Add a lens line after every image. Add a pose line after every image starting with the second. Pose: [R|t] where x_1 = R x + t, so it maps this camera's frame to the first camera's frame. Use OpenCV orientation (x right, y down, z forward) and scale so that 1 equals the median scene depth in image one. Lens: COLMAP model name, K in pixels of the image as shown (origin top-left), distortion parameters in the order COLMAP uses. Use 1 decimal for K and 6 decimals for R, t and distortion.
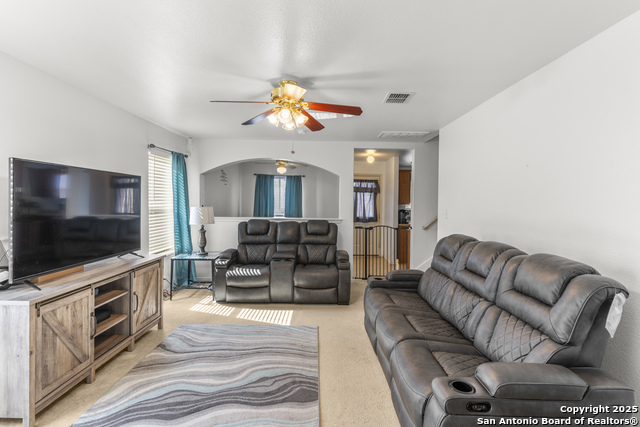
lens RADIAL K [[305.7, 0, 323.1], [0, 305.7, 204.8], [0, 0, 1]] dist [0.000510, 0.000271]
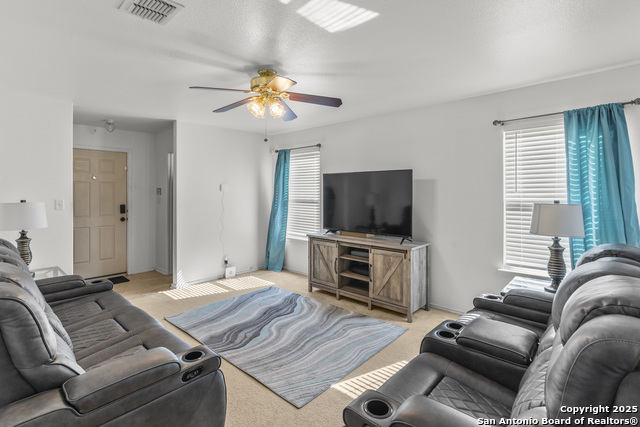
lens RADIAL K [[307.4, 0, 320.4], [0, 307.4, 194.5], [0, 0, 1]] dist [0.000717, 0.000111]
pose [[-0.677729, -0.003872, -0.735302, 0.532134], [-0.019781, 0.999720, 0.012968, -0.021798], [0.735046, 0.023334, -0.677616, 1.958432]]
